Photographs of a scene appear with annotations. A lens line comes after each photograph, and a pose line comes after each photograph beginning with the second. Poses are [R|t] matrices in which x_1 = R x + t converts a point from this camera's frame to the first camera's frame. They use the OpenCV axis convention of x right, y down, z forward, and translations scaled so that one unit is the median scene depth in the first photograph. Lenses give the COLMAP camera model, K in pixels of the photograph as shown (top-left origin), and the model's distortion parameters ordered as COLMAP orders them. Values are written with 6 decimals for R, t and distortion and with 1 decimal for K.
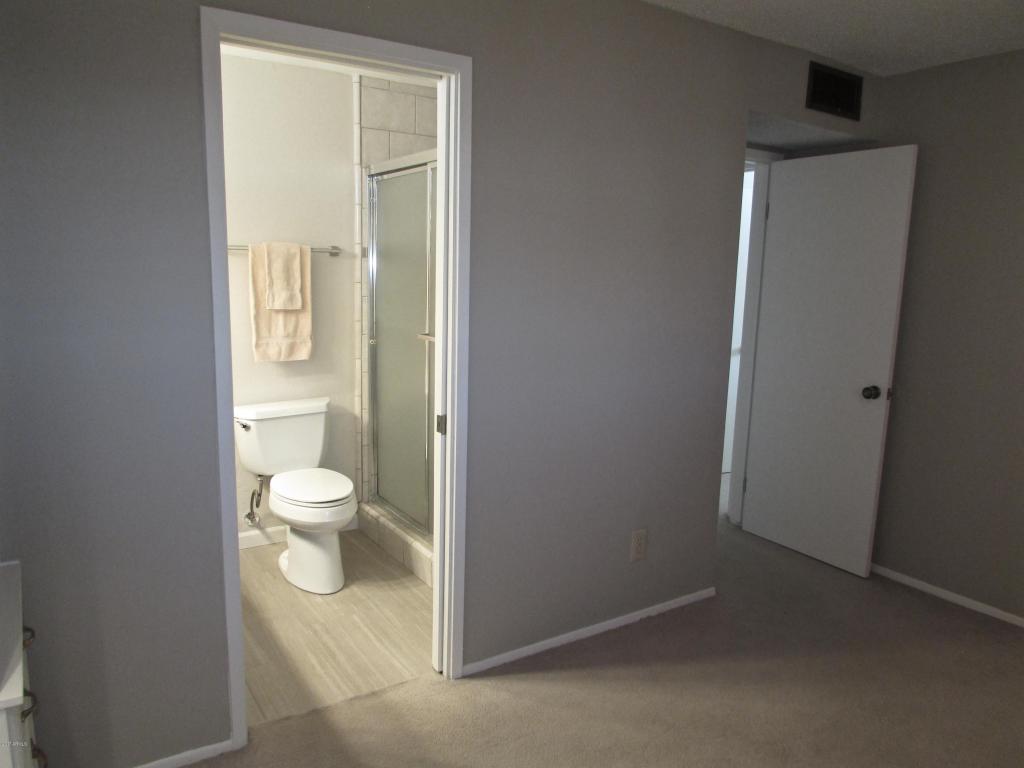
lens RADIAL K [[739.1, 0, 506.7], [0, 739.1, 385.2], [0, 0, 1]] dist [-0.015594, 0.010599]
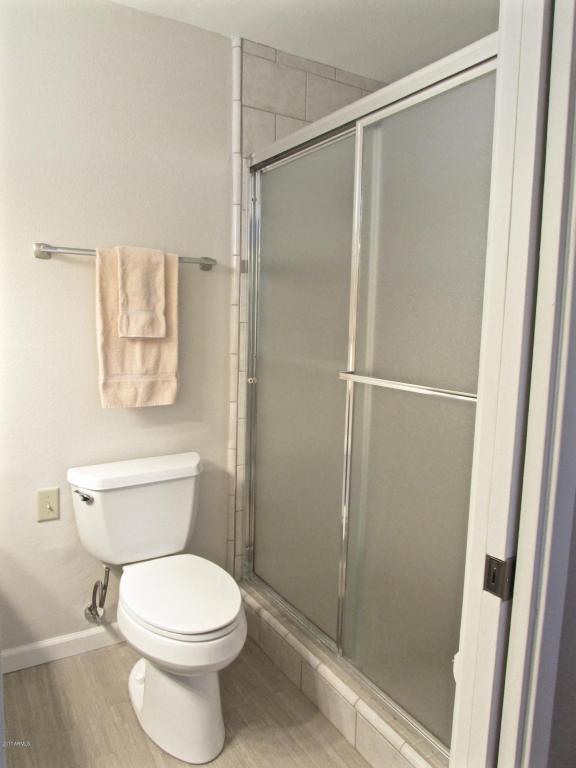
lens RADIAL K [[554.3, 0, 271.8], [0, 554.3, 380.2], [0, 0, 1]] dist [-0.015594, 0.010599]
pose [[0.999122, 0.002737, -0.041799, -0.145906], [-0.004467, 0.999134, -0.041358, -0.036954], [0.041650, 0.041509, 0.998270, 0.445351]]
